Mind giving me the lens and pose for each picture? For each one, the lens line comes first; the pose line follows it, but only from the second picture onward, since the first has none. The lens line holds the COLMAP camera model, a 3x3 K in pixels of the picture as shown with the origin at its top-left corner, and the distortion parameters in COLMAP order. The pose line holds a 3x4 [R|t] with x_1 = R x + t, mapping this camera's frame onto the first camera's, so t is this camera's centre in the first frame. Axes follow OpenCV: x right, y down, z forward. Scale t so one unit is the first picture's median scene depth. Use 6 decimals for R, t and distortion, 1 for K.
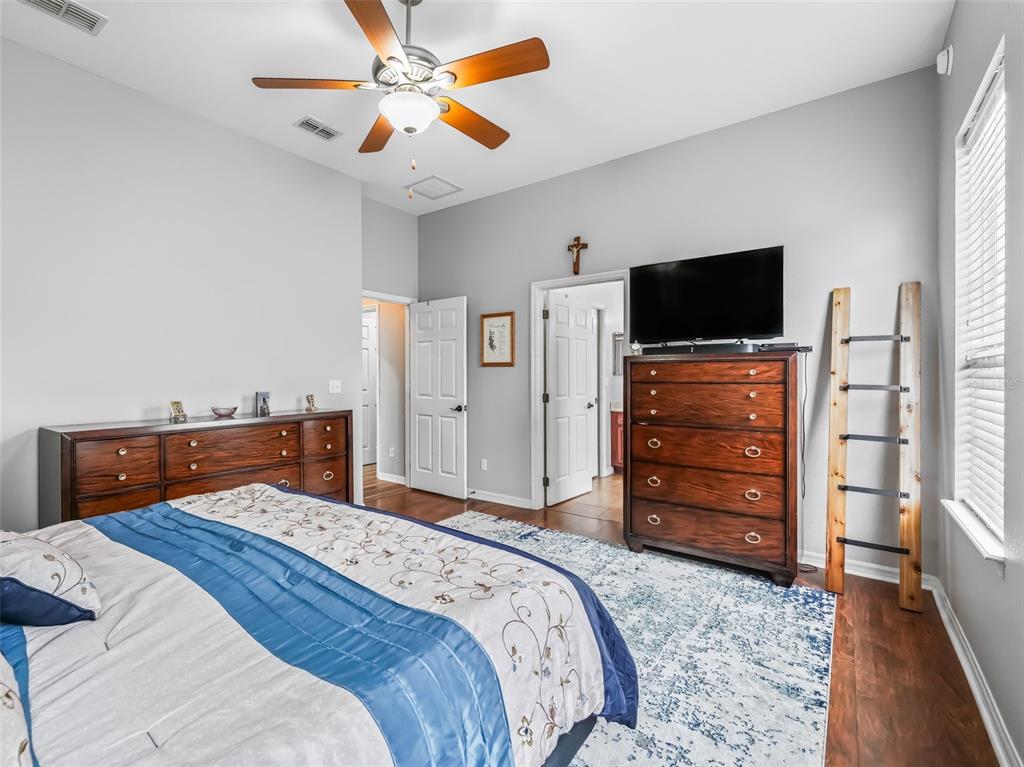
lens RADIAL K [[456.8, 0, 511.5], [0, 456.8, 370.6], [0, 0, 1]] dist [0.041931, -0.007458]
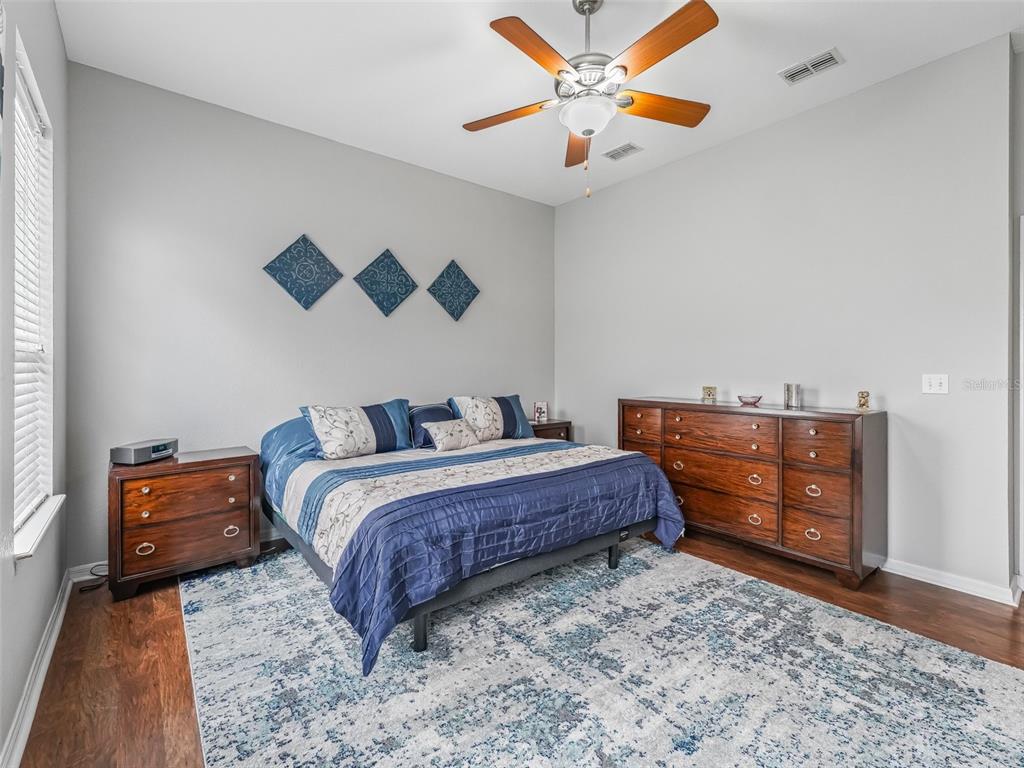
lens RADIAL K [[462.4, 0, 509.2], [0, 462.4, 366.8], [0, 0, 1]] dist [0.013408, -0.000267]
pose [[-0.271237, 0.004391, -0.962503, 0.787130], [0.006438, 0.999975, 0.002747, 0.007990], [0.962491, -0.005452, -0.271258, 1.048943]]
